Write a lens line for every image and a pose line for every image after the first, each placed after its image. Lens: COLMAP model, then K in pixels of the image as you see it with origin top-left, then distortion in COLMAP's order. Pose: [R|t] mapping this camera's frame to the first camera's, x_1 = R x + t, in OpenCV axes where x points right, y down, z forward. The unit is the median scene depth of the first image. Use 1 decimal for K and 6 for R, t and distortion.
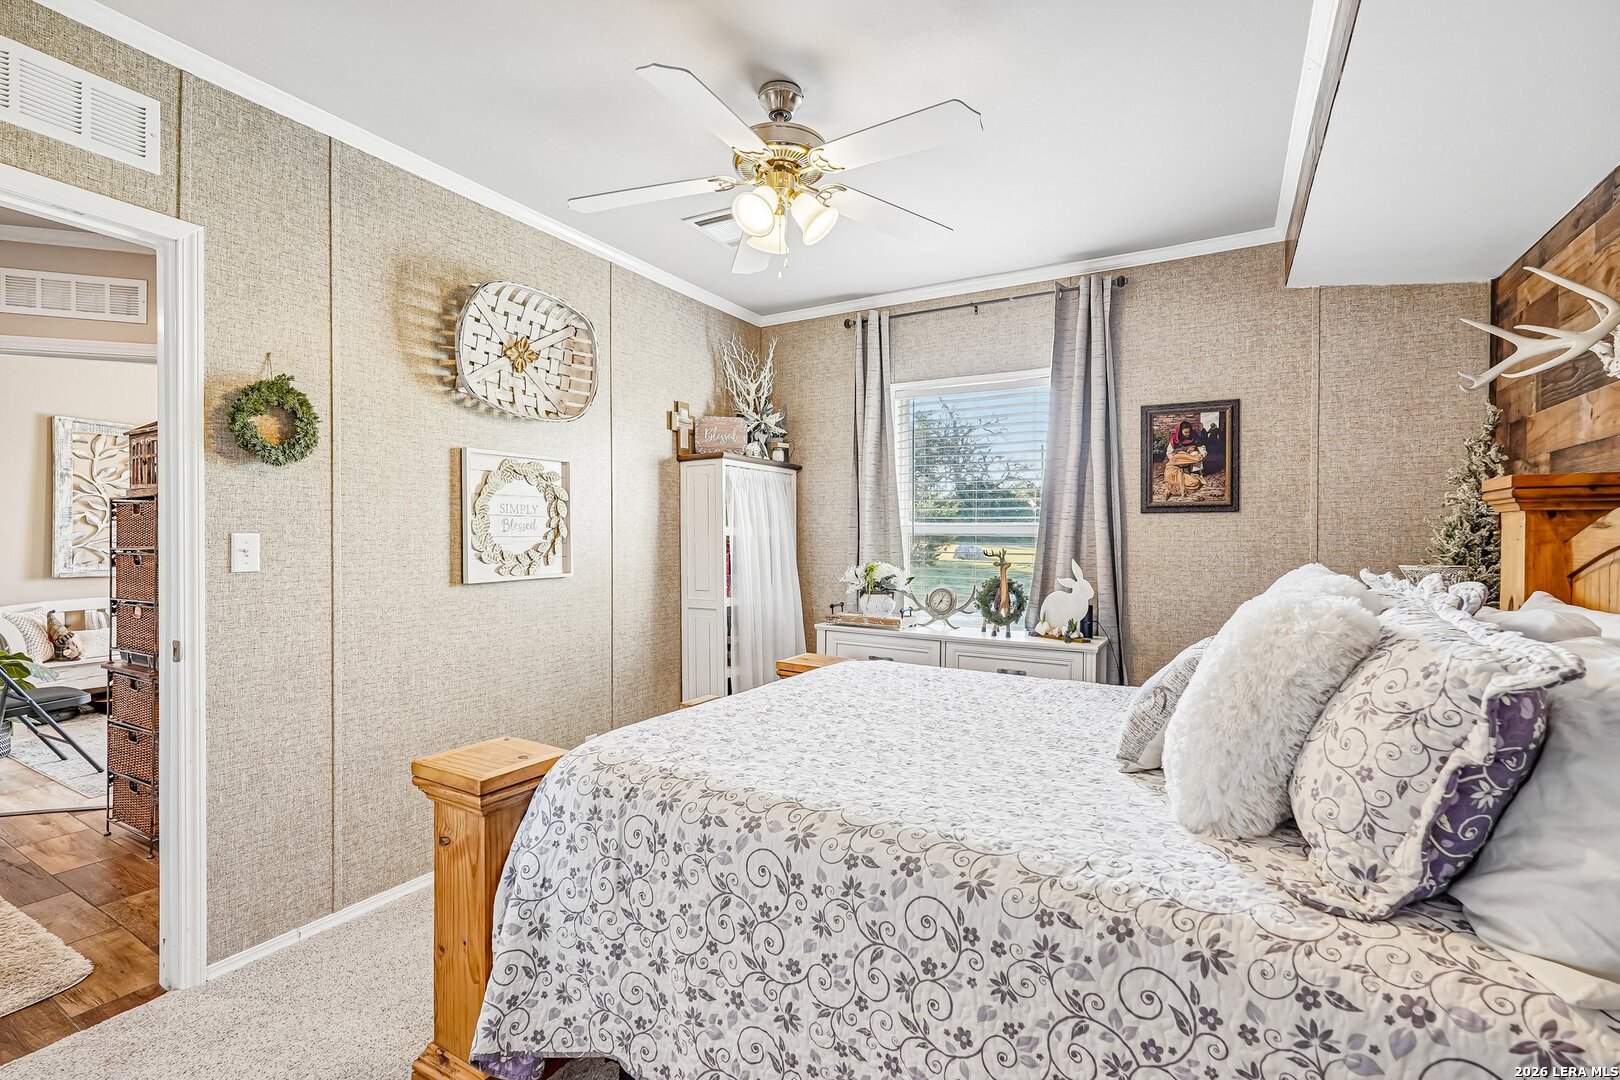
lens RADIAL K [[718.0, 0, 811.0], [0, 718.0, 539.7], [0, 0, 1]] dist [-0.013052, 0.007781]
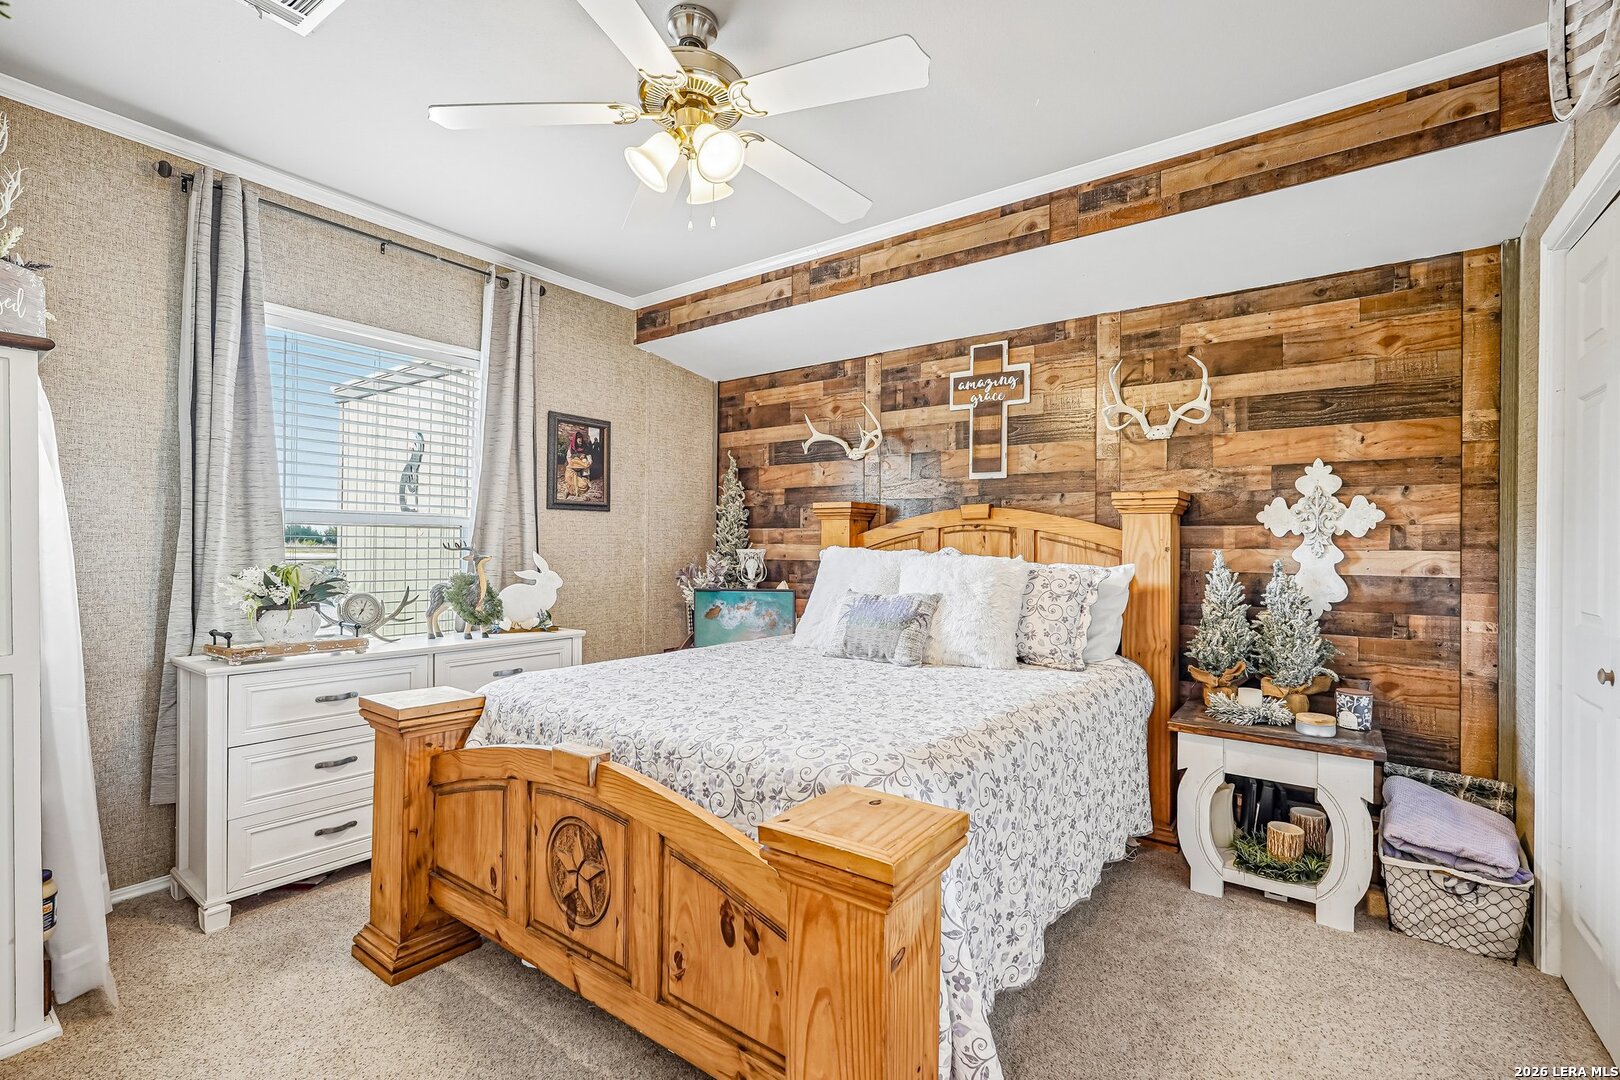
lens RADIAL K [[718.0, 0, 799.5], [0, 718.0, 539.8], [0, 0, 1]] dist [-0.013052, 0.007781]
pose [[0.126484, -0.000017, 0.991969, -0.592954], [-0.002803, 0.999996, 0.000375, 0.009191], [-0.991965, -0.002828, 0.126483, 0.493866]]
